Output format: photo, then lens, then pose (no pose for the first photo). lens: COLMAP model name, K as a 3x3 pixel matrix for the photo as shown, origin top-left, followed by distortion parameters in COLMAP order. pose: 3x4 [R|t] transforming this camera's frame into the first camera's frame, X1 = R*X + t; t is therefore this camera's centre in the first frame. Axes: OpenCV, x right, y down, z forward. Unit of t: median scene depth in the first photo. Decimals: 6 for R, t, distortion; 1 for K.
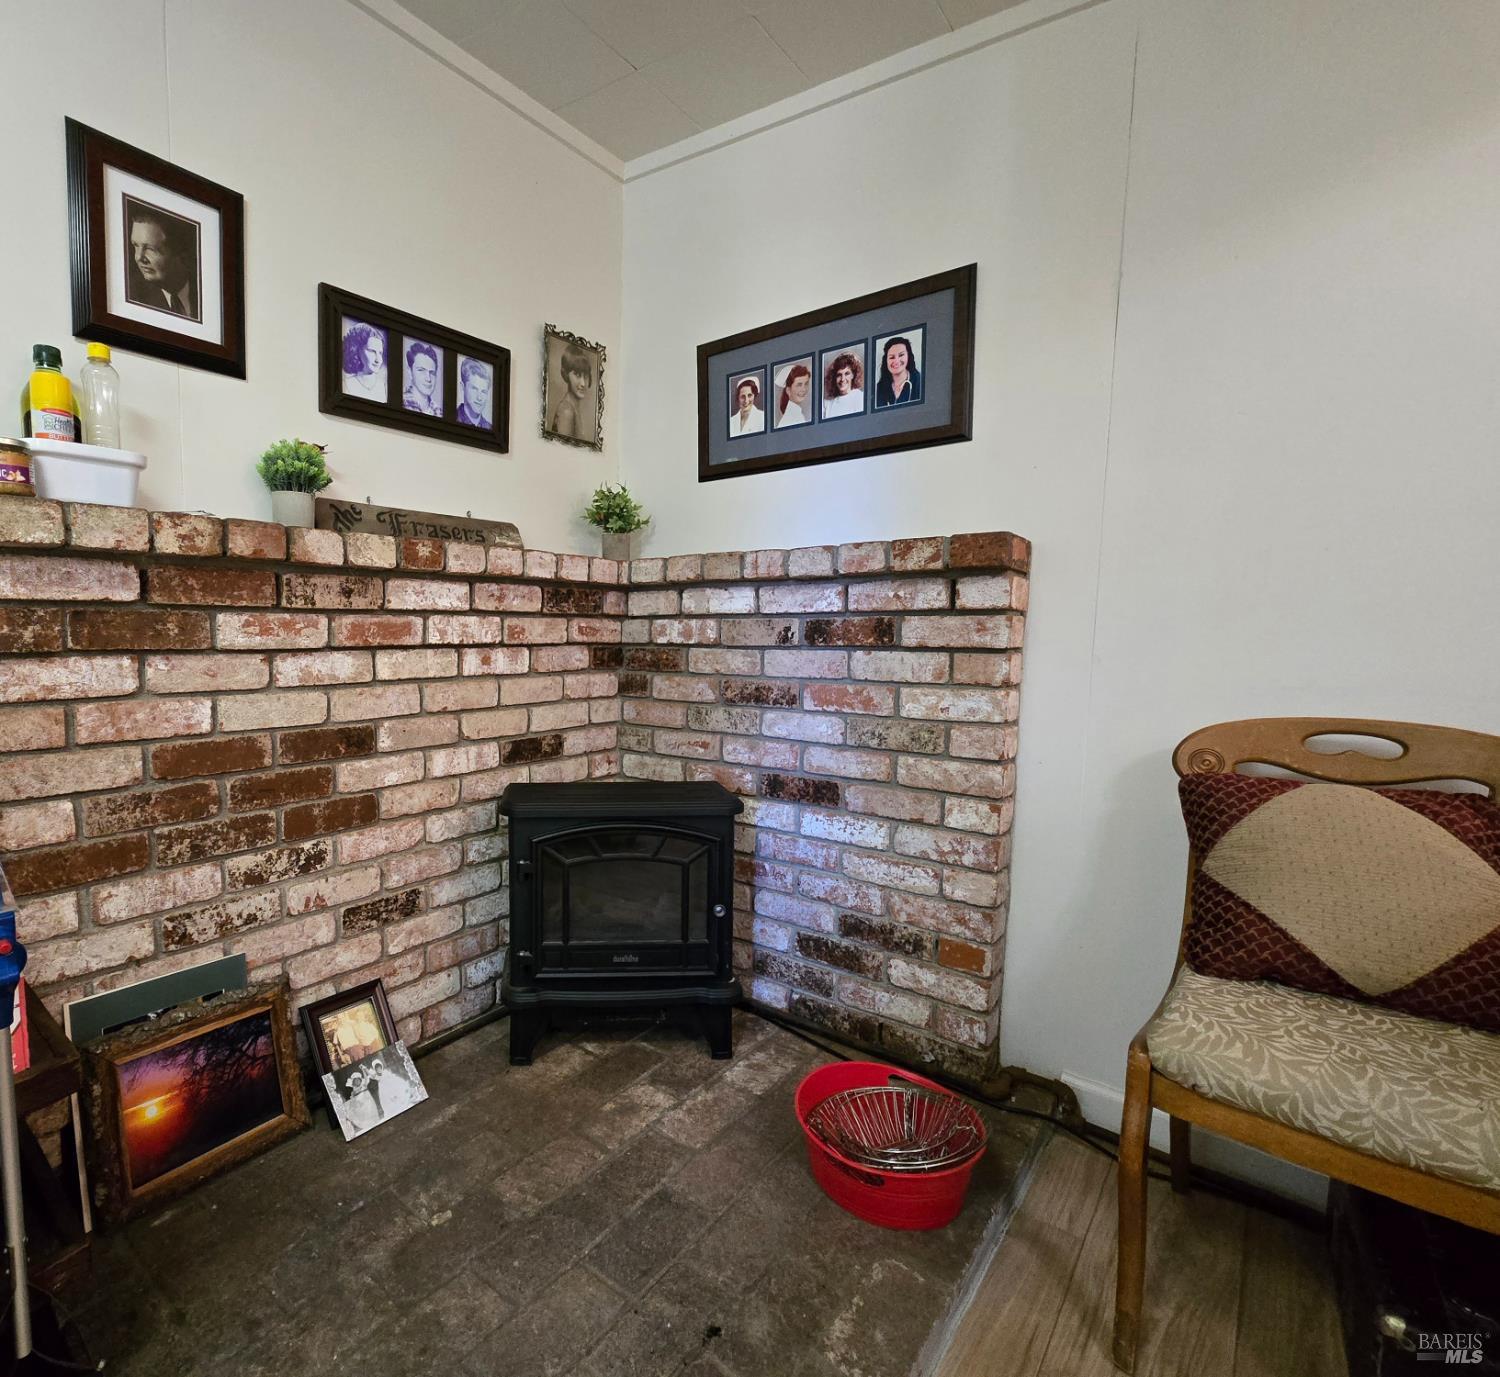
lens RADIAL K [[753.1, 0, 608.3], [0, 753.1, 685.8], [0, 0, 1]] dist [-0.001165, -0.000585]
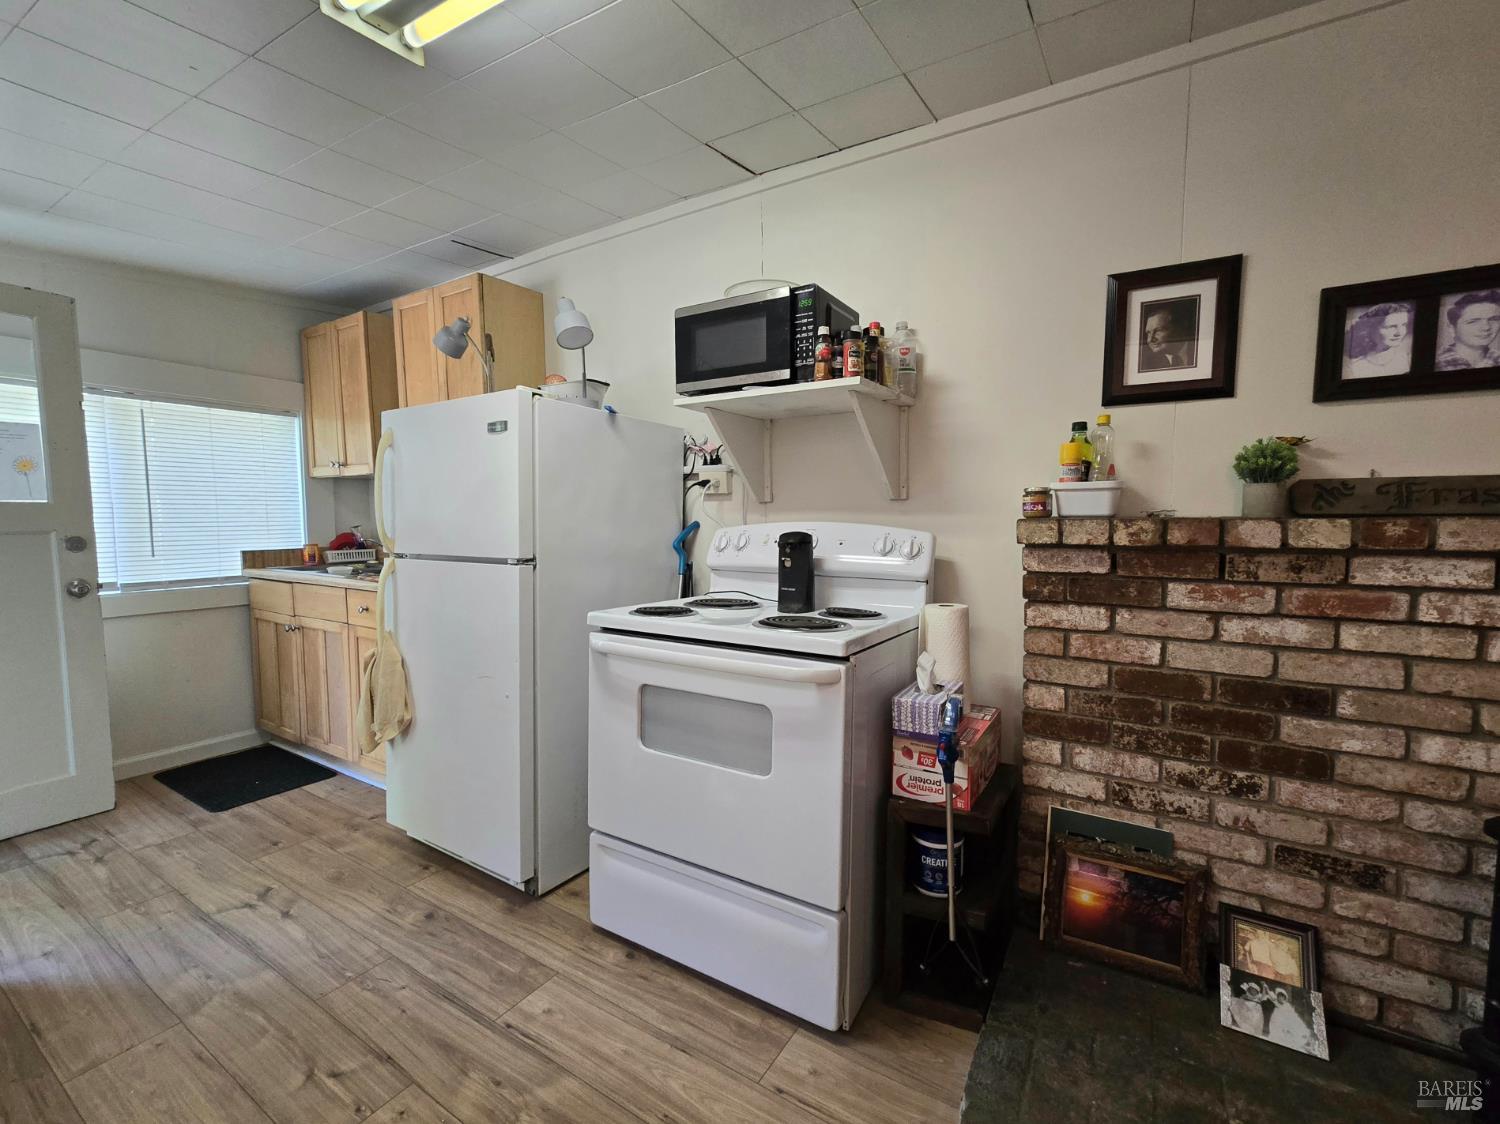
lens RADIAL K [[616.9, 0, 750.0], [0, 616.9, 562.0], [0, 0, 1]] dist [0.000432, 0.000622]
pose [[0.201301, 0.054963, -0.977986, 0.410422], [-0.078437, 0.996123, 0.039838, -0.110460], [0.976384, 0.068691, 0.204832, 0.005332]]
